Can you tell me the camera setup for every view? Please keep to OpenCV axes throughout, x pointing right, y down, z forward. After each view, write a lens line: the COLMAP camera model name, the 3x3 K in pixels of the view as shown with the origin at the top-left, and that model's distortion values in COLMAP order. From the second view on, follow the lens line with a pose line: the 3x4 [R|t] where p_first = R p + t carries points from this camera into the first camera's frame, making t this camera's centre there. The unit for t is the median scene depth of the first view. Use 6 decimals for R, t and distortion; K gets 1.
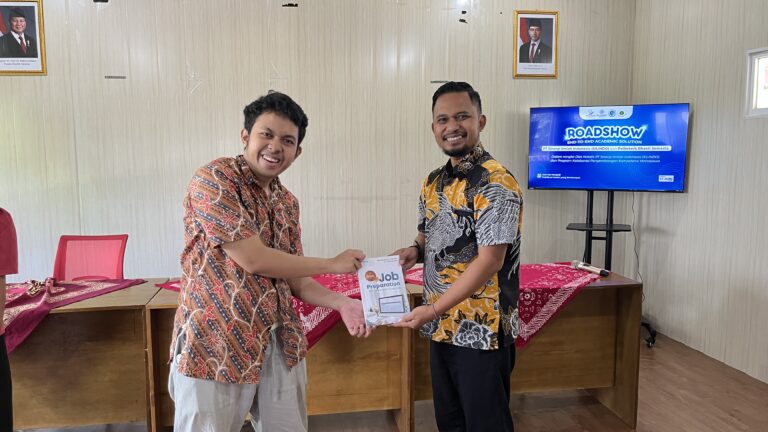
lens RADIAL K [[582.8, 0, 382.6], [0, 582.8, 219.3], [0, 0, 1]] dist [0.051776, -0.073436]
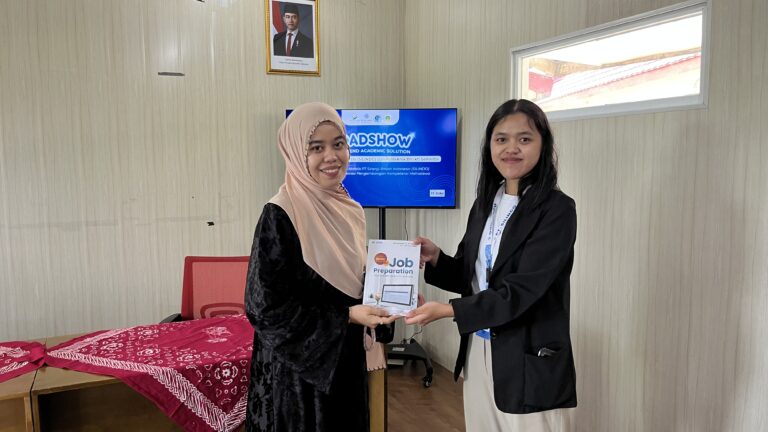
lens RADIAL K [[582.8, 0, 382.6], [0, 582.8, 219.3], [0, 0, 1]] dist [0.051776, -0.073436]
pose [[0.959648, -0.029763, 0.279625, 0.153983], [0.032975, 0.999433, -0.006789, -0.026352], [-0.279265, 0.015736, 0.960085, 0.177940]]
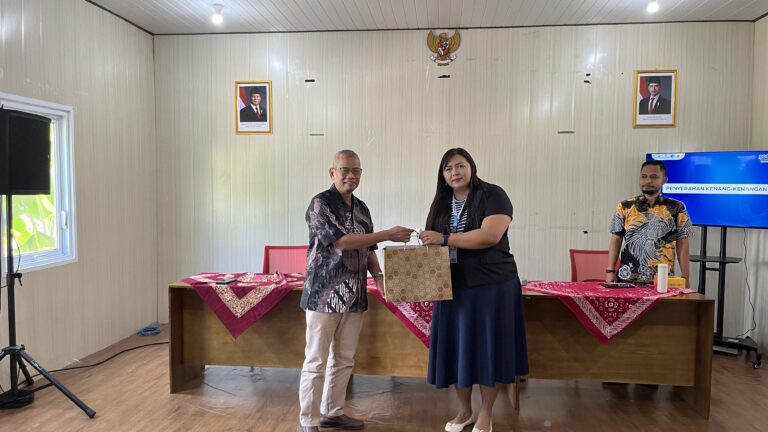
lens RADIAL K [[582.9, 0, 380.5], [0, 582.9, 221.6], [0, 0, 1]] dist [0.041660, -0.050670]
pose [[0.962420, 0.026647, -0.270256, 0.065411], [-0.041029, 0.998018, -0.047707, 0.022521], [0.268449, 0.057002, 0.961606, -0.262707]]
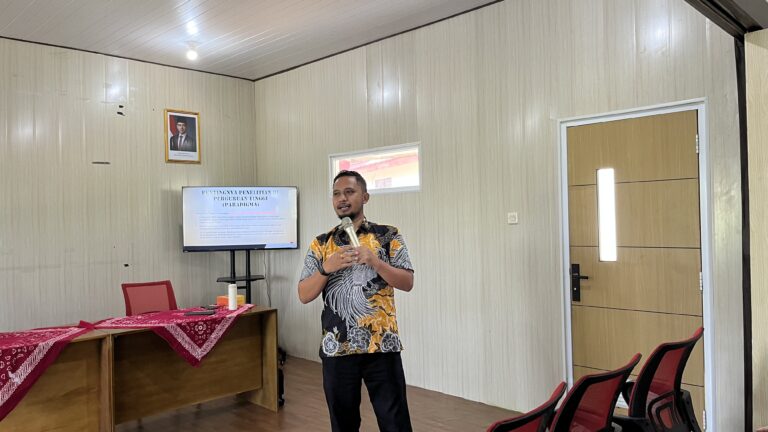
lens RADIAL K [[589.9, 0, 380.7], [0, 589.9, 215.4], [0, 0, 1]] dist [0.052663, -0.067561]
pose [[0.814644, -0.010656, 0.579864, -0.142009], [0.082509, 0.991791, -0.097691, 0.029090], [-0.574063, 0.127427, 0.808835, -0.265396]]
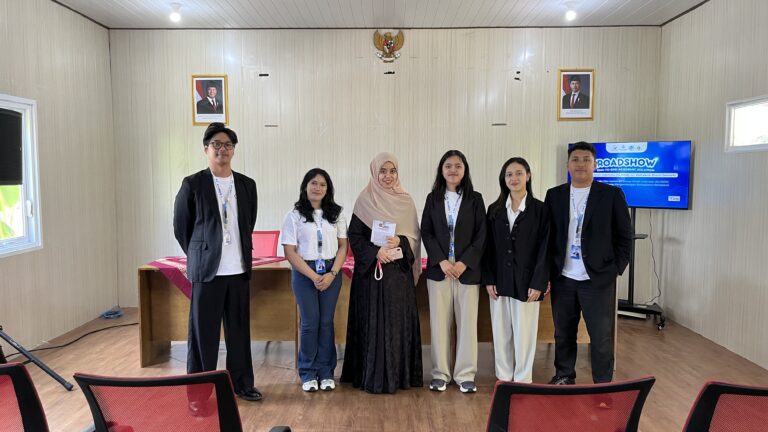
lens RADIAL K [[585.1, 0, 381.3], [0, 585.1, 217.1], [0, 0, 1]] dist [0.025983, -0.003332]
pose [[0.983327, 0.017528, -0.181002, 0.084566], [-0.024199, 0.999104, -0.034715, 0.030771], [0.180231, 0.038516, 0.982870, -0.374162]]
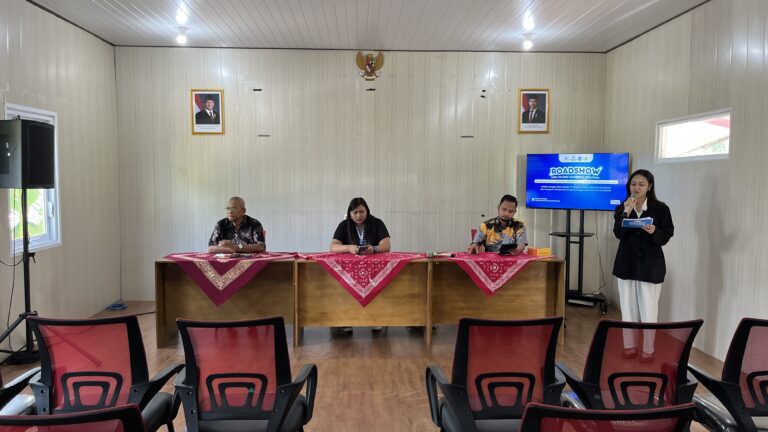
lens RADIAL K [[584.1, 0, 385.6], [0, 584.1, 219.1], [0, 0, 1]] dist [0.044870, -0.061412]
pose [[0.992340, 0.017722, -0.122257, 0.082183], [-0.022668, 0.998975, -0.039183, 0.045244], [0.121437, 0.041654, 0.991725, -0.548066]]
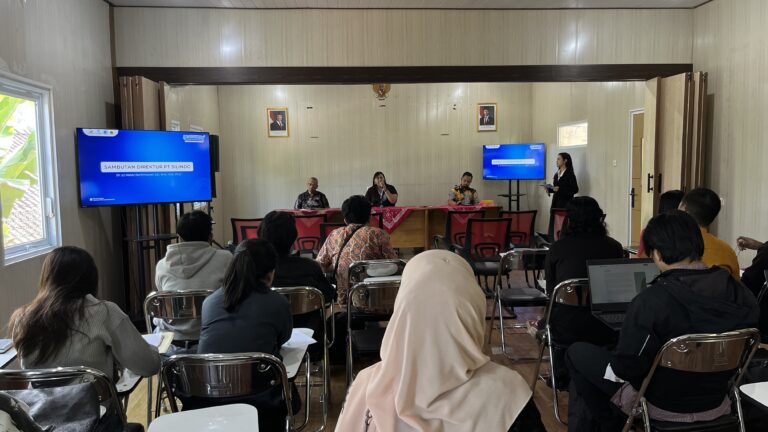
lens RADIAL K [[585.1, 0, 381.3], [0, 585.1, 217.1], [0, 0, 1]] dist [0.025983, -0.003332]
pose [[0.996180, -0.006813, -0.087058, 0.049019], [0.004943, 0.999753, -0.021684, 0.155648], [0.087184, 0.021171, 0.995967, -1.441820]]
